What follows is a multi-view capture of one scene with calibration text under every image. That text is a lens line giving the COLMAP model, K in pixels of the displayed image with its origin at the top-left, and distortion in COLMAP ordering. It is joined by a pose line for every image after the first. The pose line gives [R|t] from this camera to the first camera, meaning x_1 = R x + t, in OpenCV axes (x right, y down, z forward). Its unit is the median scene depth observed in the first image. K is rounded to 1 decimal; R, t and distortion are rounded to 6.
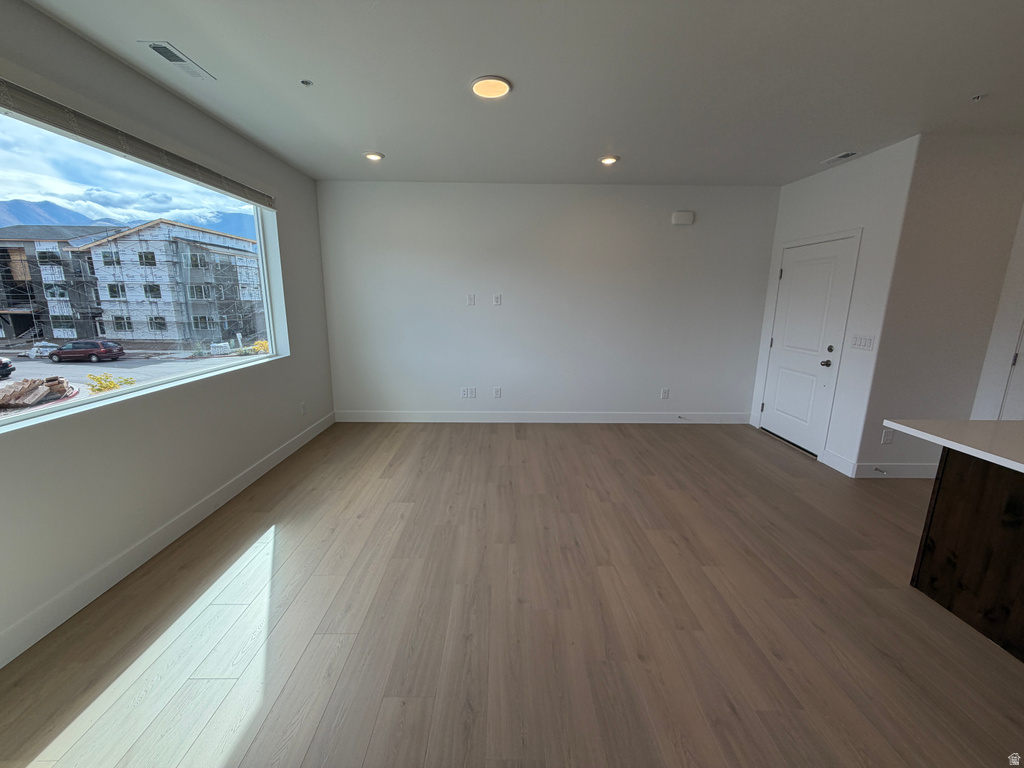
lens RADIAL K [[410.2, 0, 513.6], [0, 410.2, 381.3], [0, 0, 1]] dist [0.001029, -0.000068]
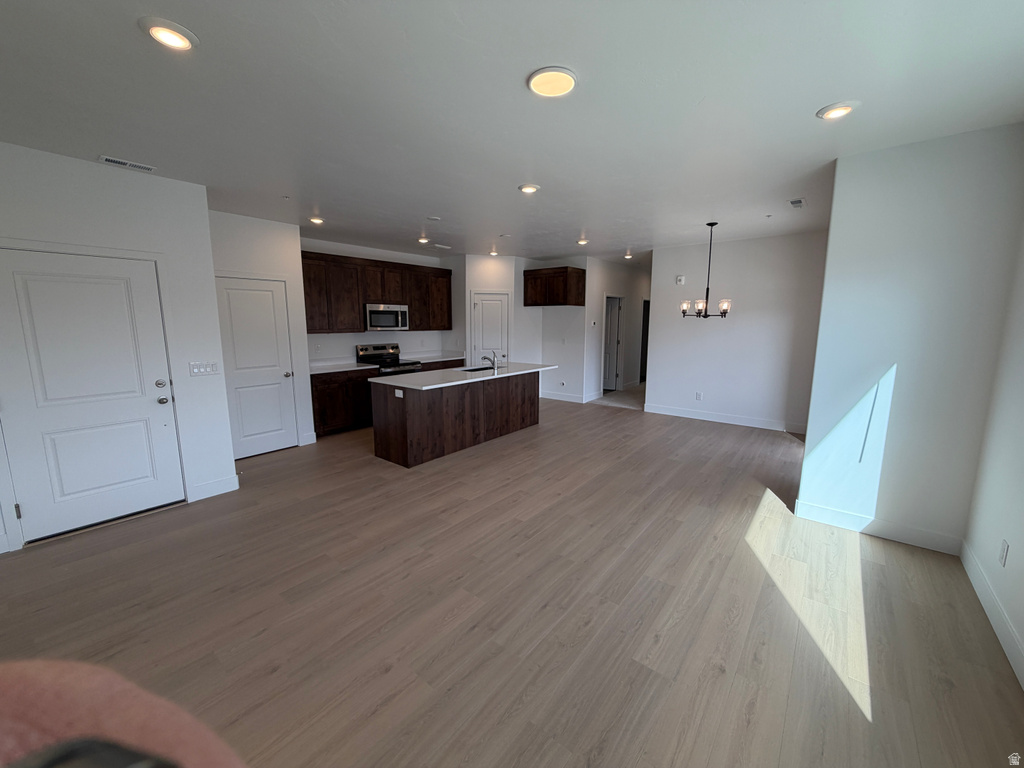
lens RADIAL K [[410.2, 0, 506.6], [0, 410.2, 379.3], [0, 0, 1]] dist [0.001029, -0.000068]
pose [[-0.760108, -0.104664, 0.641313, -0.500703], [0.119105, 0.947780, 0.295848, -0.358634], [-0.638788, 0.301260, -0.707949, 1.588105]]
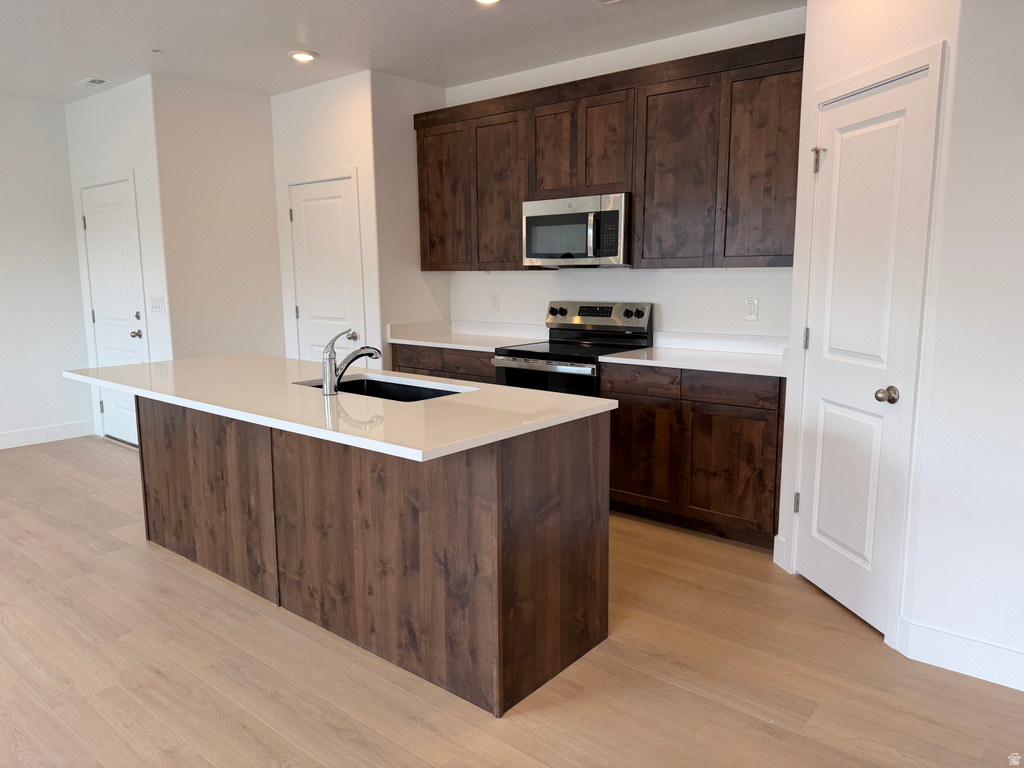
lens RADIAL K [[716.1, 0, 509.2], [0, 716.1, 383.5], [0, 0, 1]] dist [0.062993, -0.083203]
pose [[0.659383, -0.130755, 0.740349, 0.251780], [0.162111, 0.986322, 0.029815, 0.176226], [-0.734121, 0.100360, 0.671561, -0.659071]]
